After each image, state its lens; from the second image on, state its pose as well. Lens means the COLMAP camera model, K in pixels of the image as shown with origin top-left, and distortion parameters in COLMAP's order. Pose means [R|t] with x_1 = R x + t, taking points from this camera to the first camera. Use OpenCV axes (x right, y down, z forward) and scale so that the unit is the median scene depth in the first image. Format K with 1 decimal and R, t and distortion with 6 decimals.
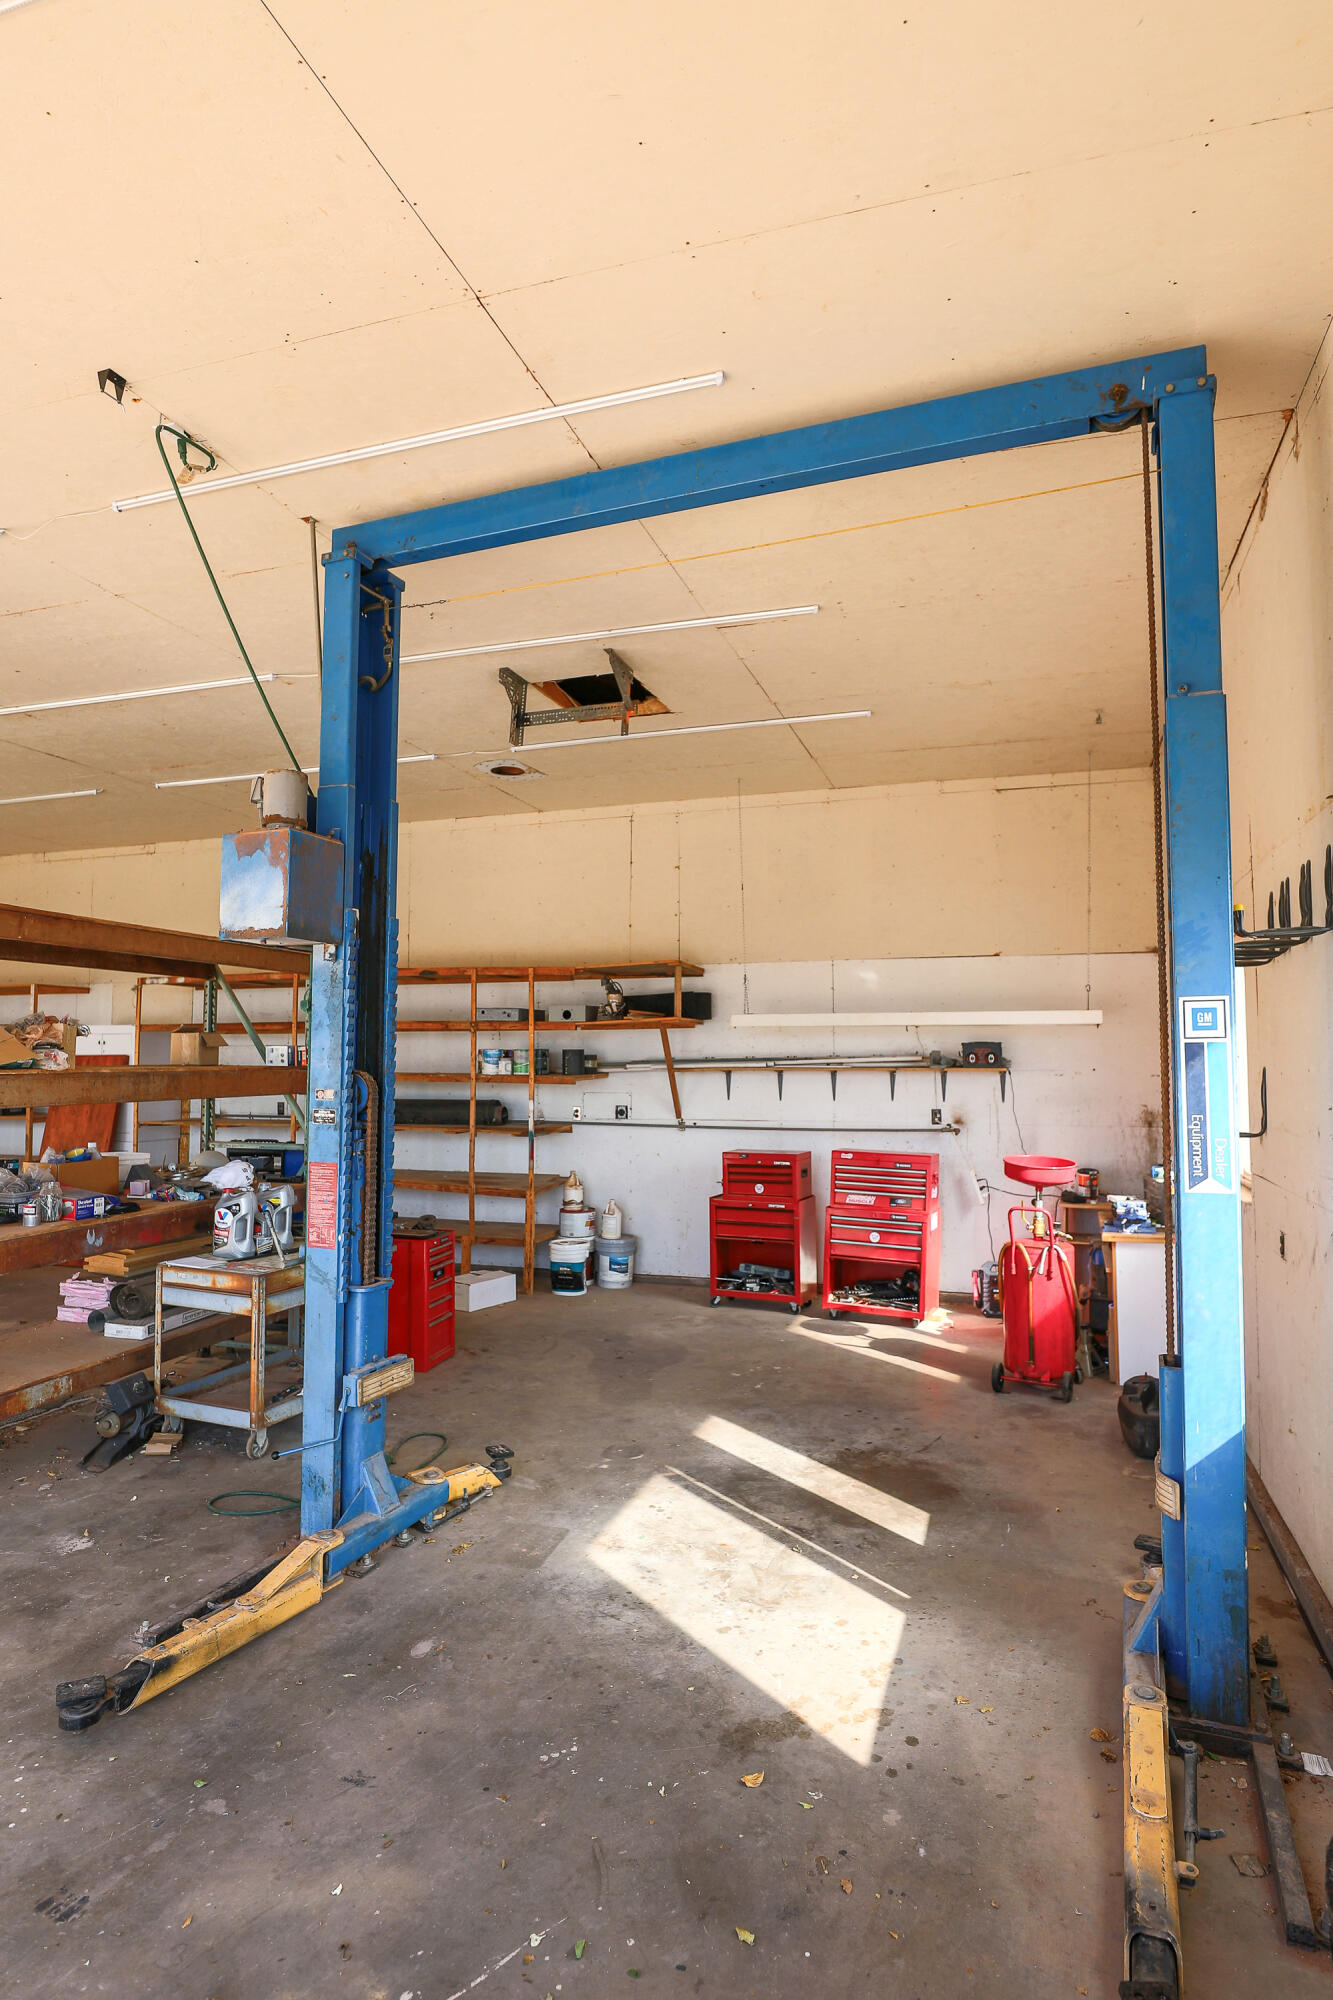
lens RADIAL K [[1144.7, 0, 637.9], [0, 1144.7, 999.6], [0, 0, 1]] dist [-0.027504, 0.003555]
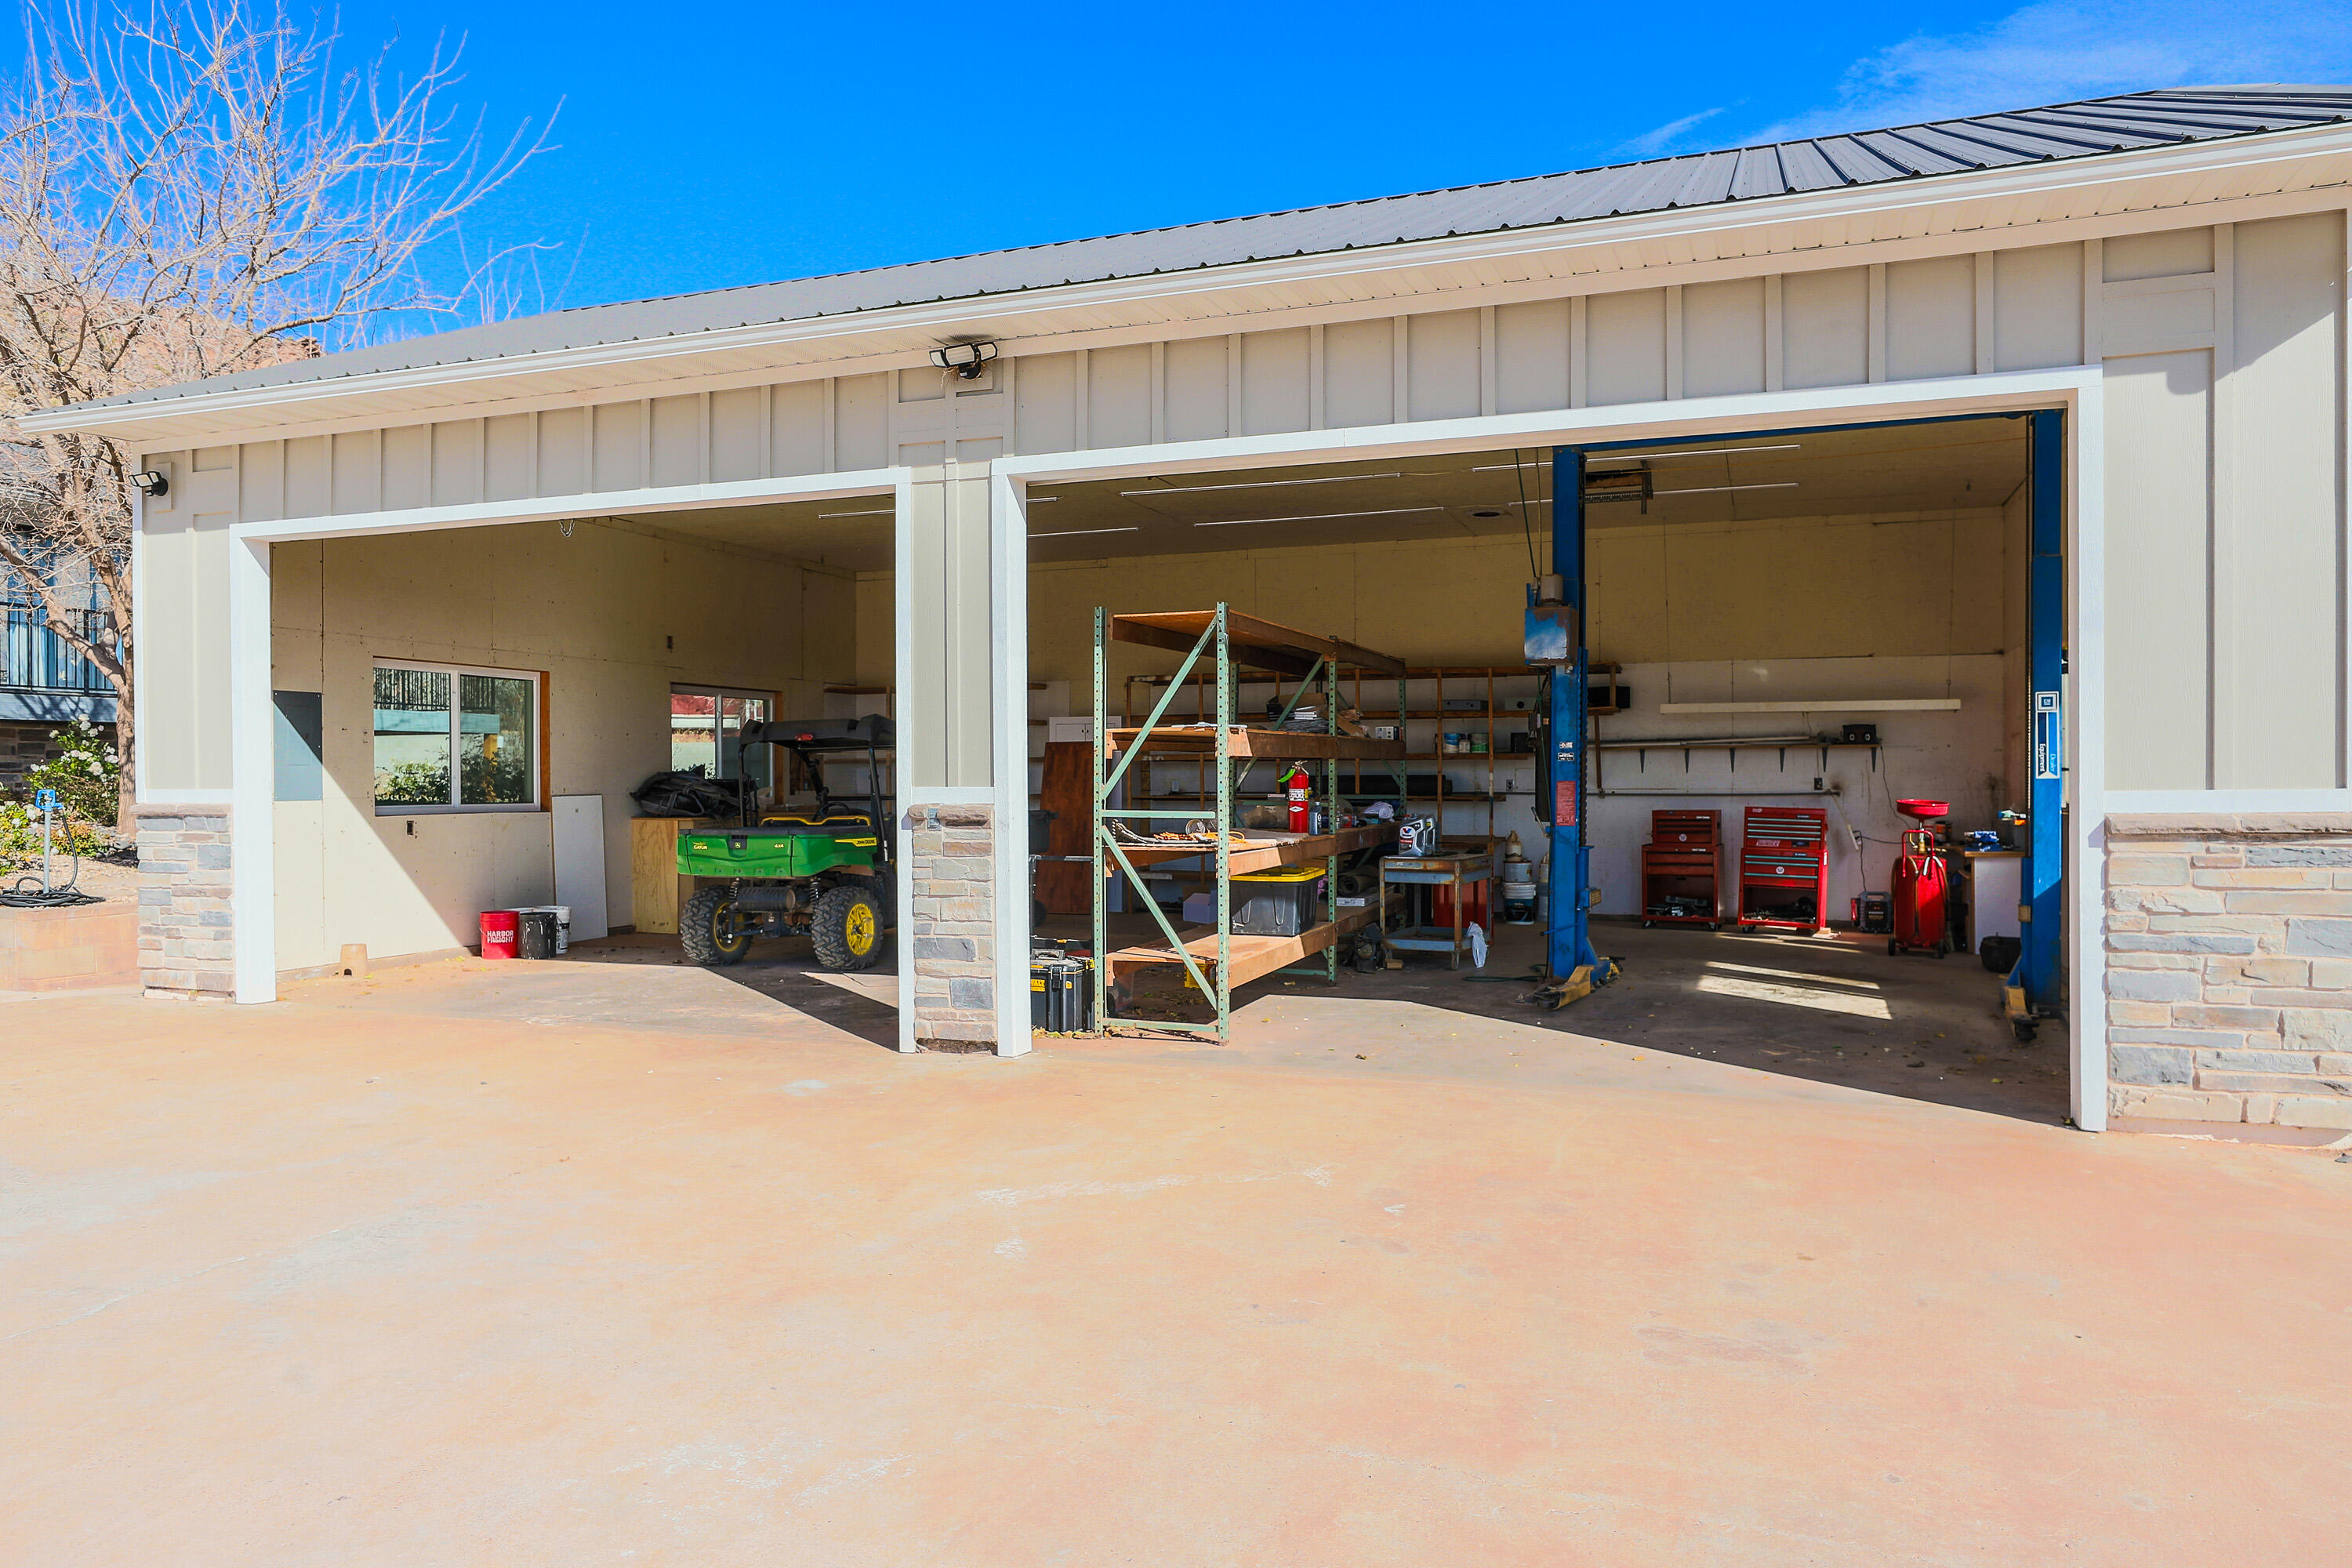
lens RADIAL K [[1539.5, 0, 1176.0], [0, 1539.5, 784.0], [0, 0, 1]] dist [-0.004484, -0.001917]
pose [[0.999107, -0.003009, -0.042148, -0.385452], [0.005586, 0.998113, 0.061155, -0.005703], [0.041884, -0.061336, 0.997238, -0.744599]]
